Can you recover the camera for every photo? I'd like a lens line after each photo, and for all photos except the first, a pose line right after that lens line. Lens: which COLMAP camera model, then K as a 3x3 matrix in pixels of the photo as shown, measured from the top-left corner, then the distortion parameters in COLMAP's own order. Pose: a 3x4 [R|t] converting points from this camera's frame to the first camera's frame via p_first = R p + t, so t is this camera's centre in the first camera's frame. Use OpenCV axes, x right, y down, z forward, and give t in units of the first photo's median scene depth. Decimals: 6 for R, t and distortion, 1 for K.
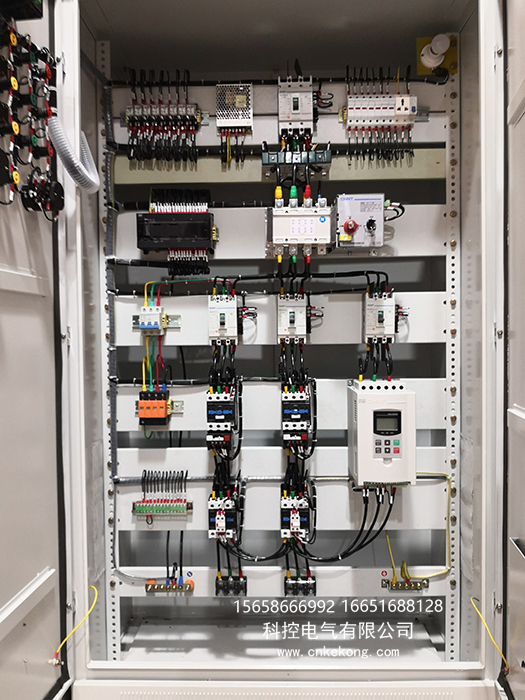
lens RADIAL K [[575.2, 0, 262.8], [0, 575.2, 350.5], [0, 0, 1]] dist [0.026275, -0.051279]
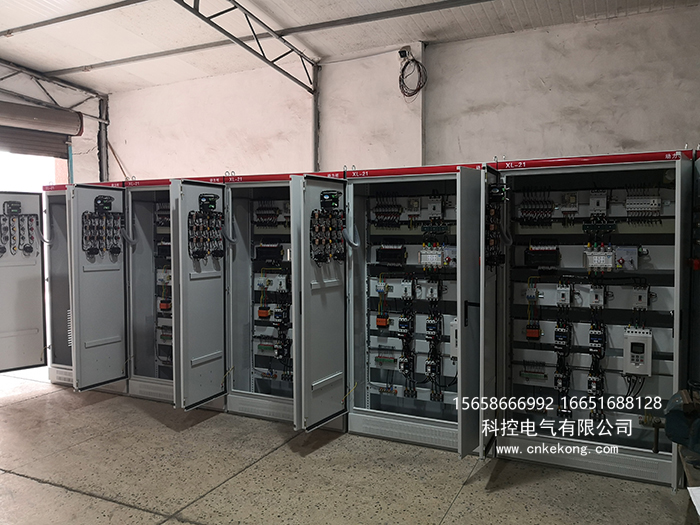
lens RADIAL K [[575.2, 0, 346.8], [0, 575.2, 260.9], [0, 0, 1]] dist [0.026275, -0.051279]
pose [[0.905309, 0.029540, -0.423726, 0.758848], [-0.016906, 0.999294, 0.033545, -0.258171], [0.424418, -0.023205, 0.905169, -1.414291]]
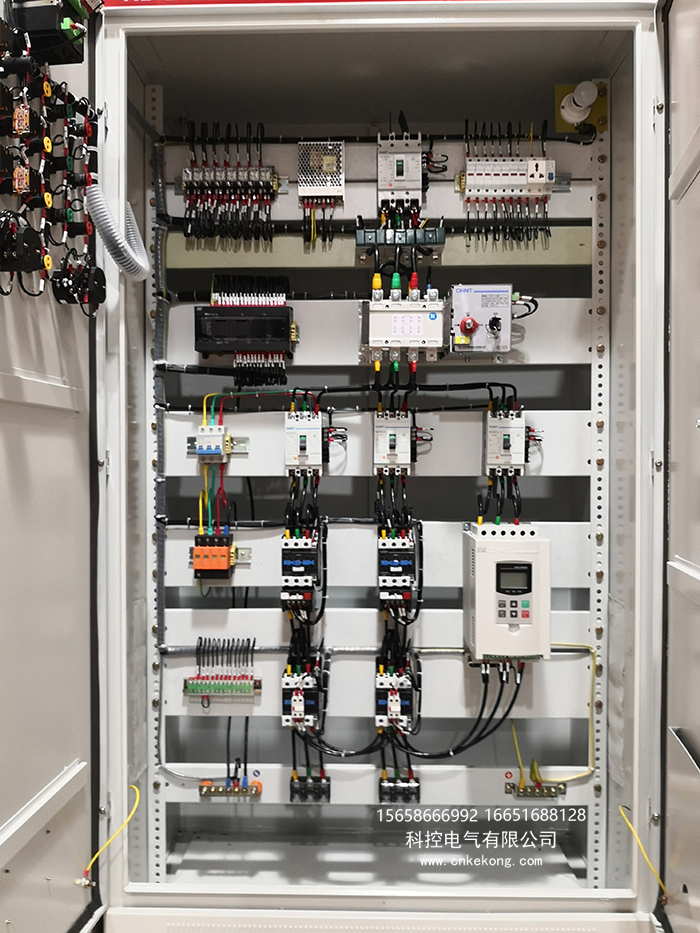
lens RADIAL K [[766.7, 0, 350.8], [0, 766.7, 474.8], [0, 0, 1]] dist [0.026275, -0.051279]
pose [[0.999949, 0.010046, -0.000367, -0.004561], [-0.010050, 0.999862, -0.013217, 0.001460], [0.000234, 0.013220, 0.999913, -0.033400]]
